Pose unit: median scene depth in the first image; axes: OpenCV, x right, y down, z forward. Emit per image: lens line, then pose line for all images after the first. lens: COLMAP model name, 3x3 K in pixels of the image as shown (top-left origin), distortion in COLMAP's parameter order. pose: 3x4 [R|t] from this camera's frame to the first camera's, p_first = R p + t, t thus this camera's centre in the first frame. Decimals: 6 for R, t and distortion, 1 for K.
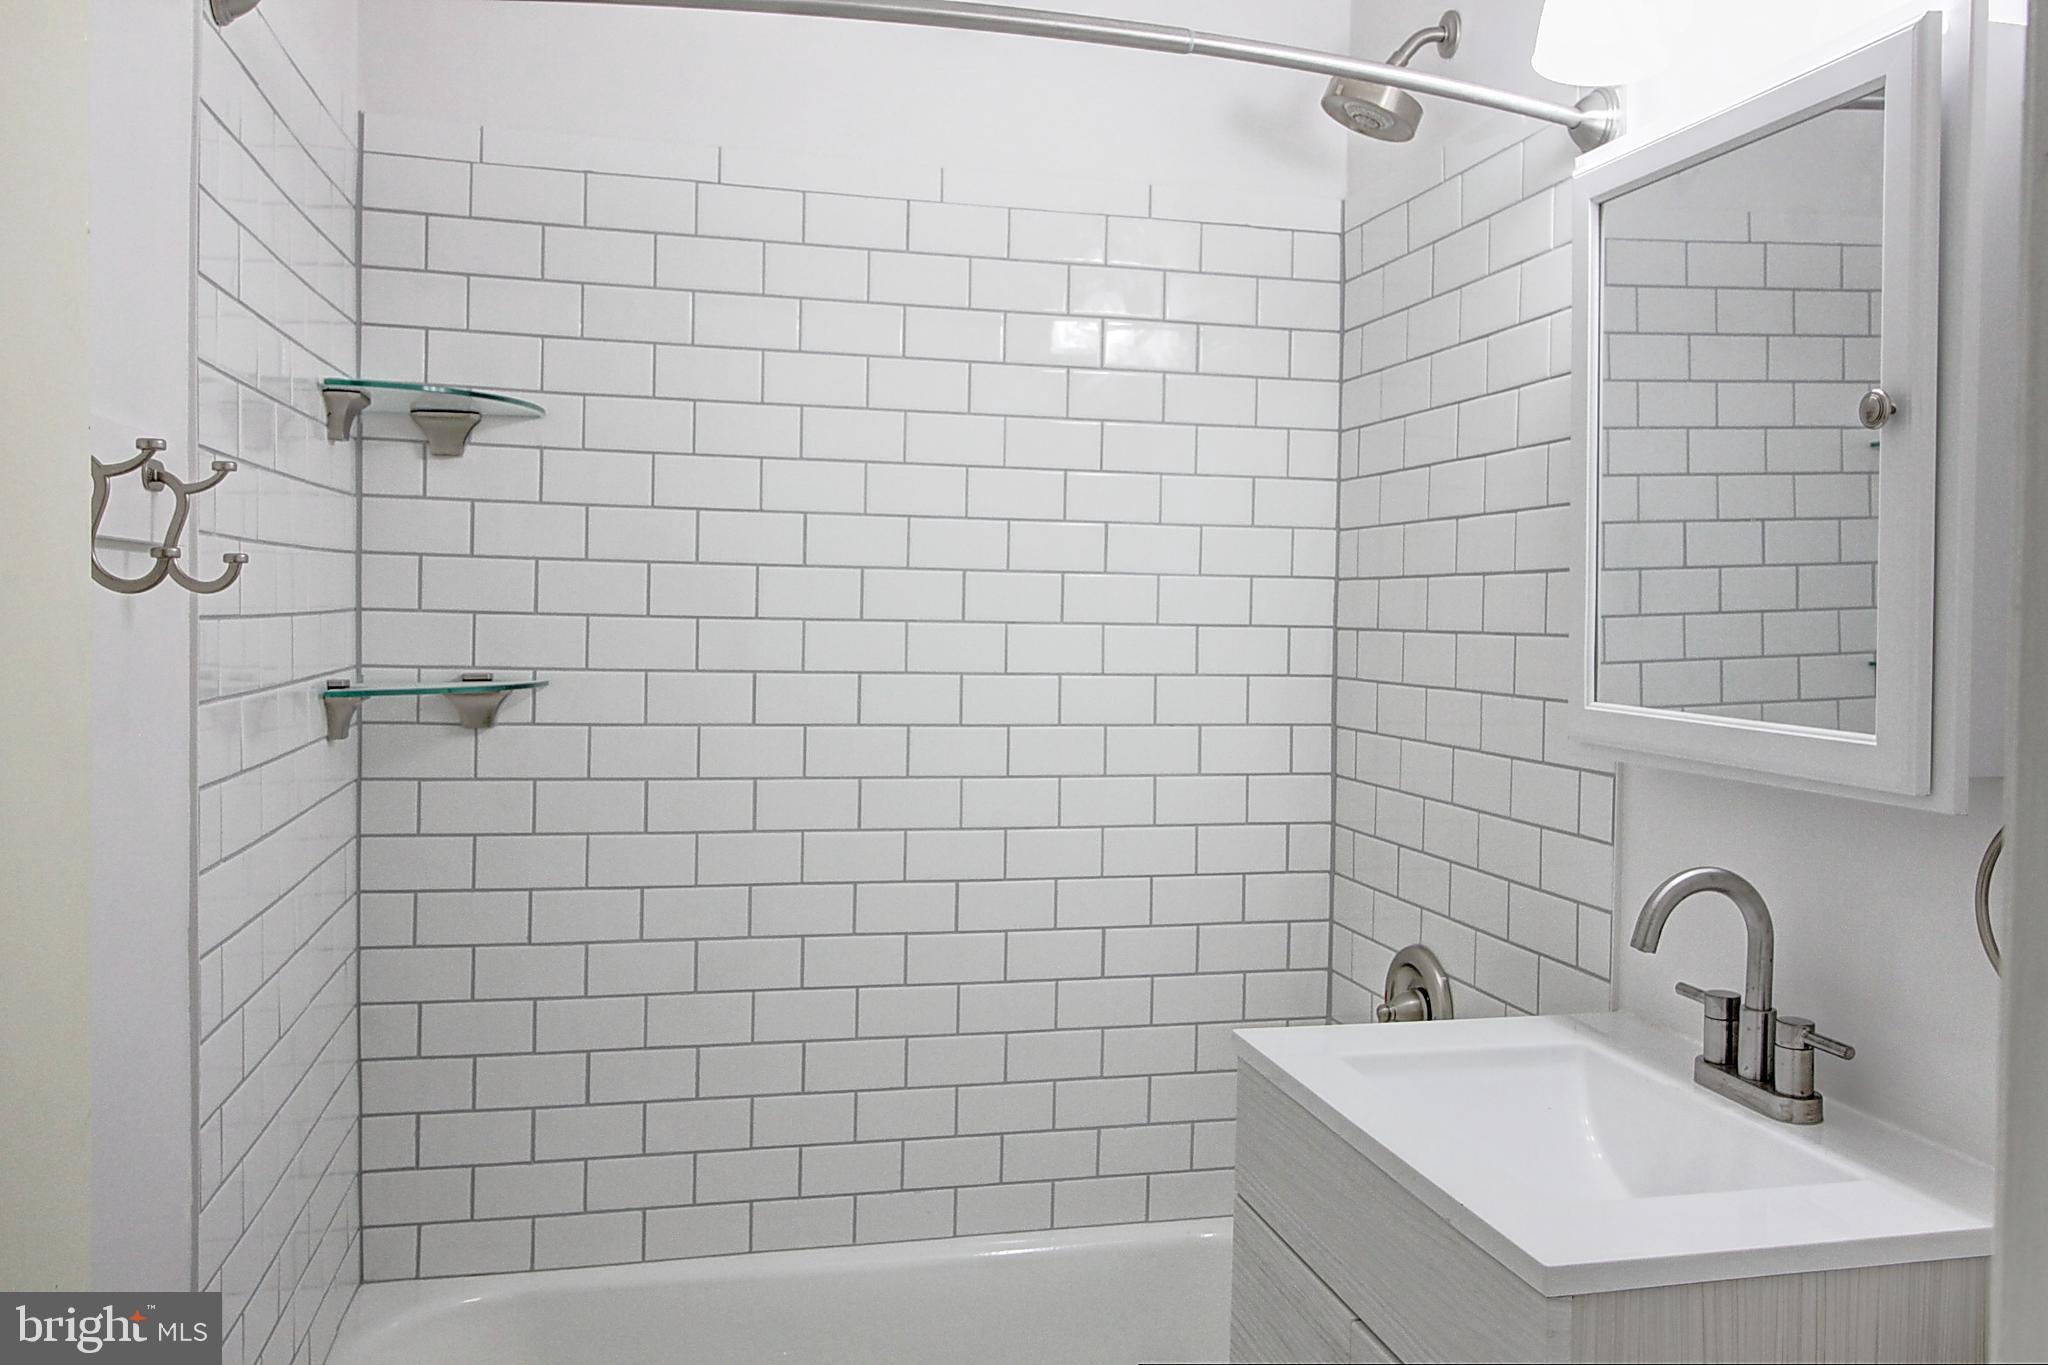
lens RADIAL K [[1579.6, 0, 1014.7], [0, 1579.6, 676.0], [0, 0, 1]] dist [0.022219, 0.003000]
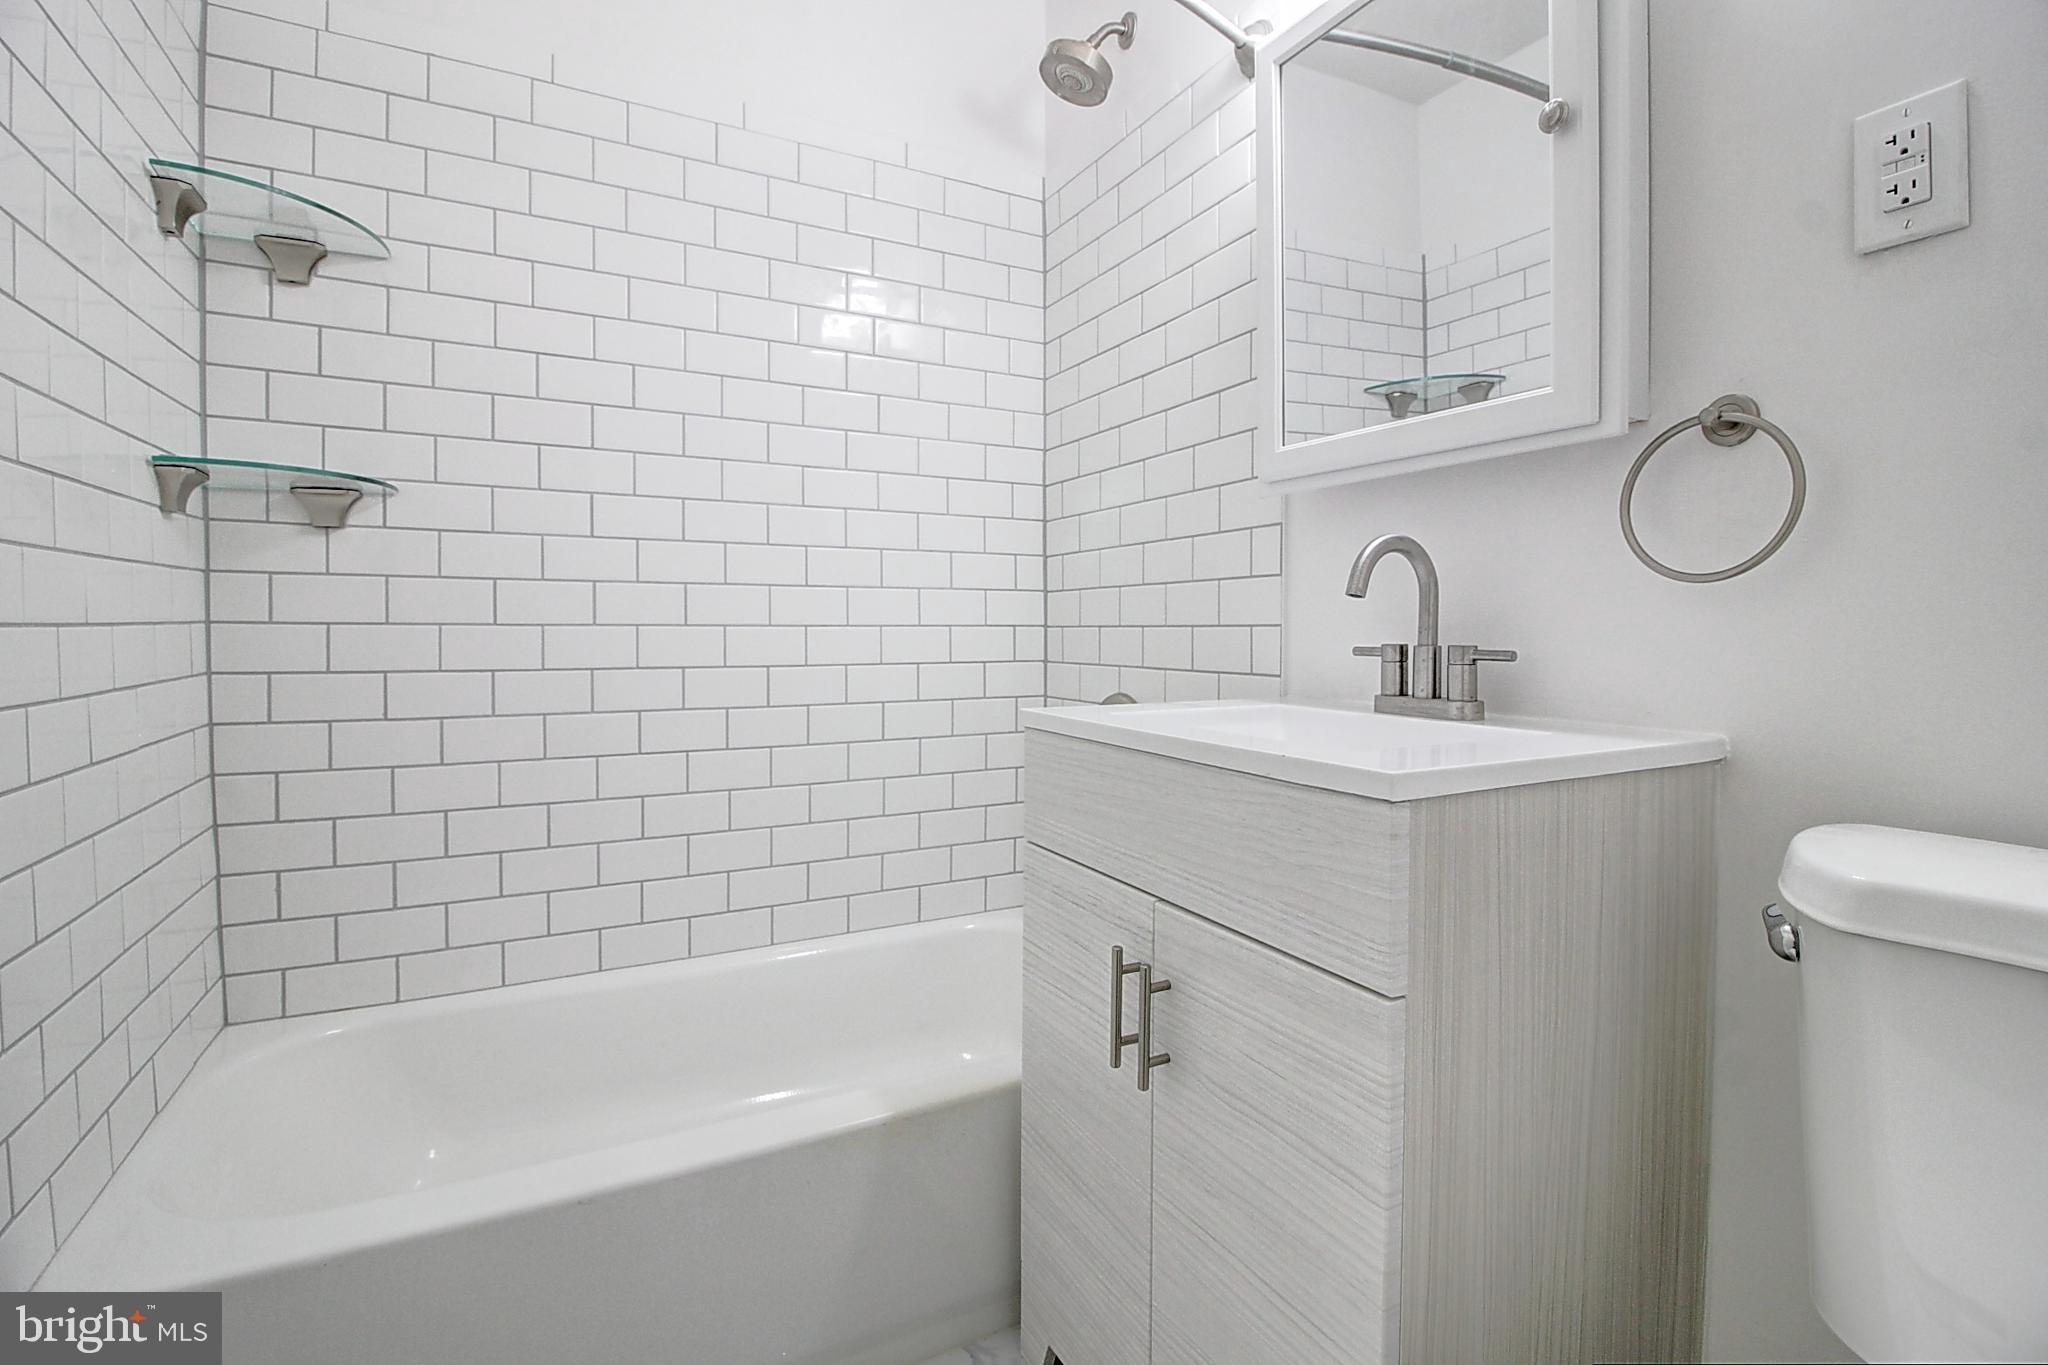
lens RADIAL K [[951.7, 0, 1036.2], [0, 951.7, 672.6], [0, 0, 1]] dist [-0.007138, -0.008951]
pose [[0.963477, -0.022677, 0.266828, -0.033992], [0.022173, 0.999742, 0.004905, 0.141433], [-0.266870, 0.001191, 0.963732, 0.211326]]
